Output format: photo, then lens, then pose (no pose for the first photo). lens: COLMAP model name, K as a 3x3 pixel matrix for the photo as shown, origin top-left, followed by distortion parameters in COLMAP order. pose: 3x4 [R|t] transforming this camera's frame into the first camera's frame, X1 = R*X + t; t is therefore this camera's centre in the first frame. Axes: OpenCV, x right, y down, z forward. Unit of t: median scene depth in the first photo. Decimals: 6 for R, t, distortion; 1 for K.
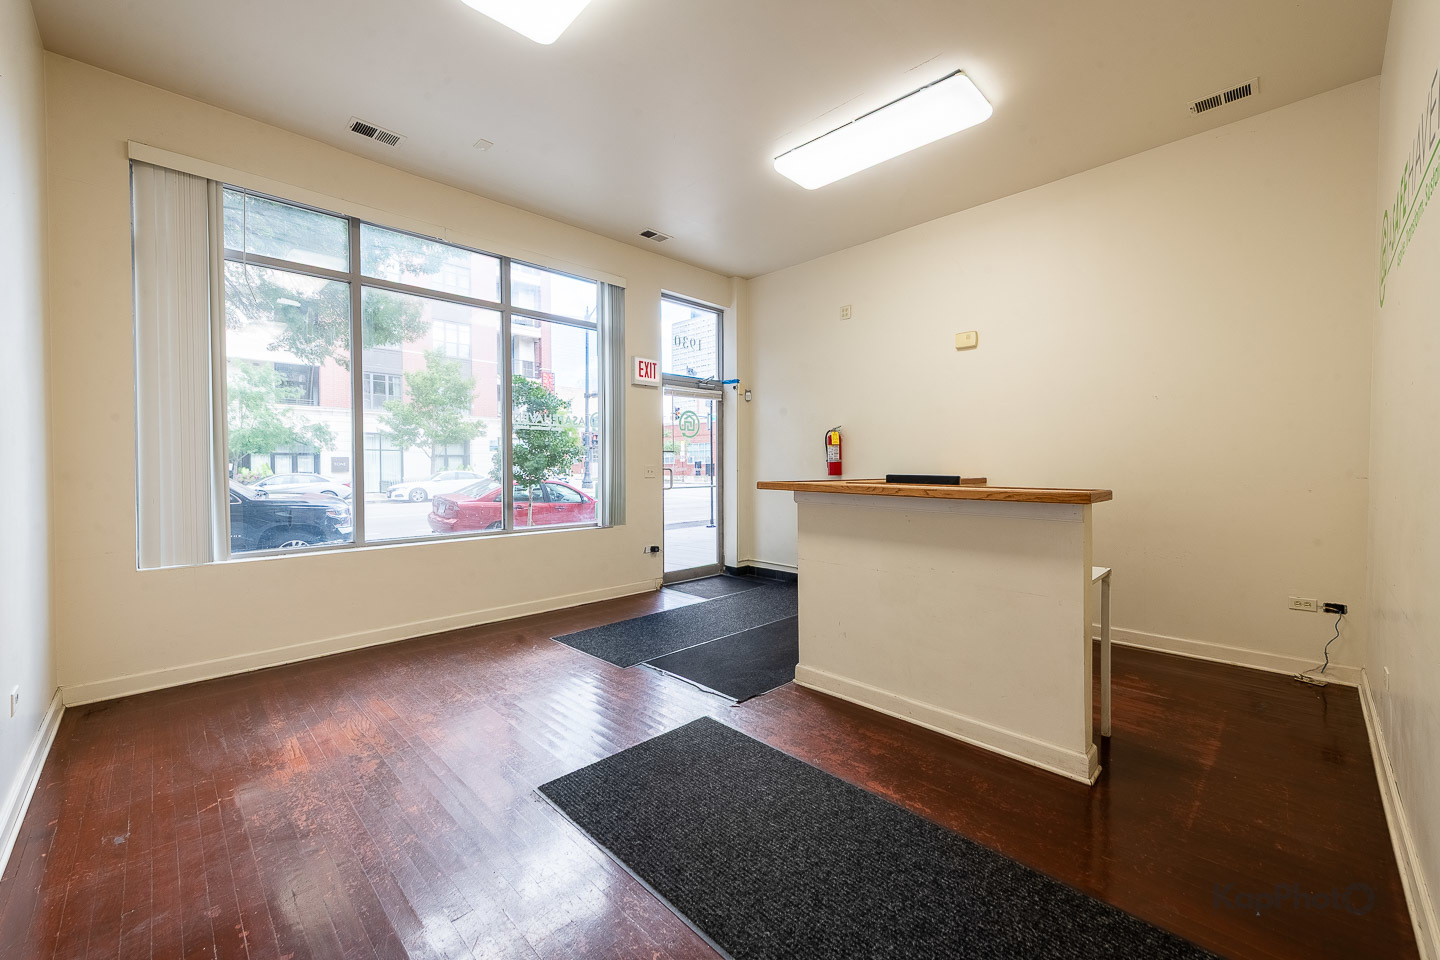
lens RADIAL K [[565.8, 0, 698.2], [0, 565.8, 468.6], [0, 0, 1]] dist [0.008973, -0.000290]
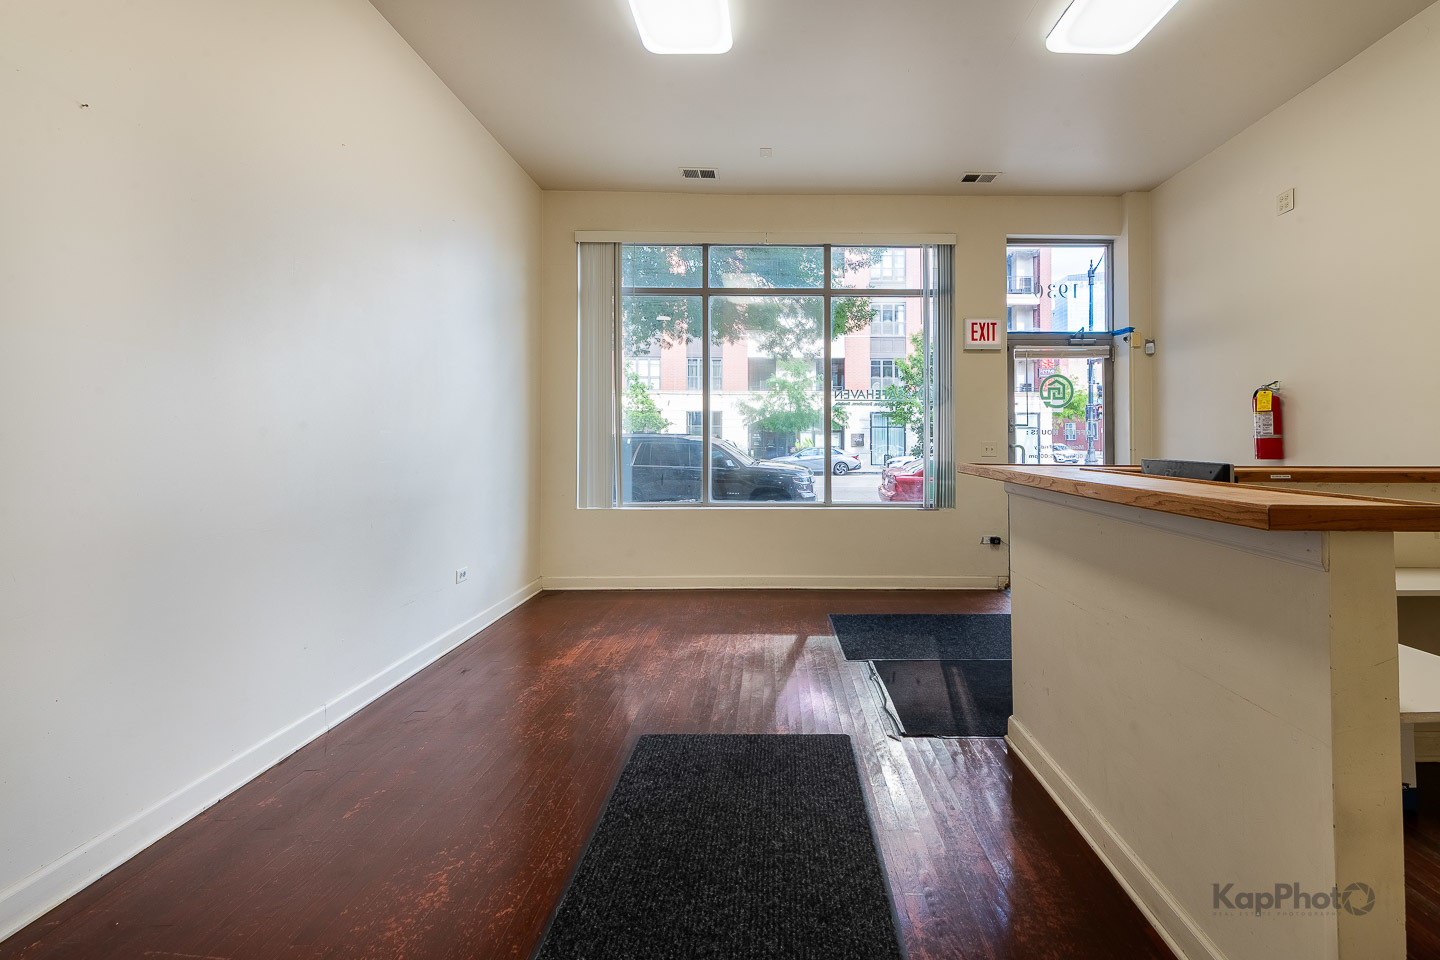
lens RADIAL K [[555.5, 0, 720.4], [0, 555.5, 430.5], [0, 0, 1]] dist [0.002628, -0.000202]
pose [[0.728502, -0.008923, -0.684985, 0.199796], [-0.007734, 0.999744, -0.021248, -0.001873], [0.685000, 0.020777, 0.728247, 0.108224]]
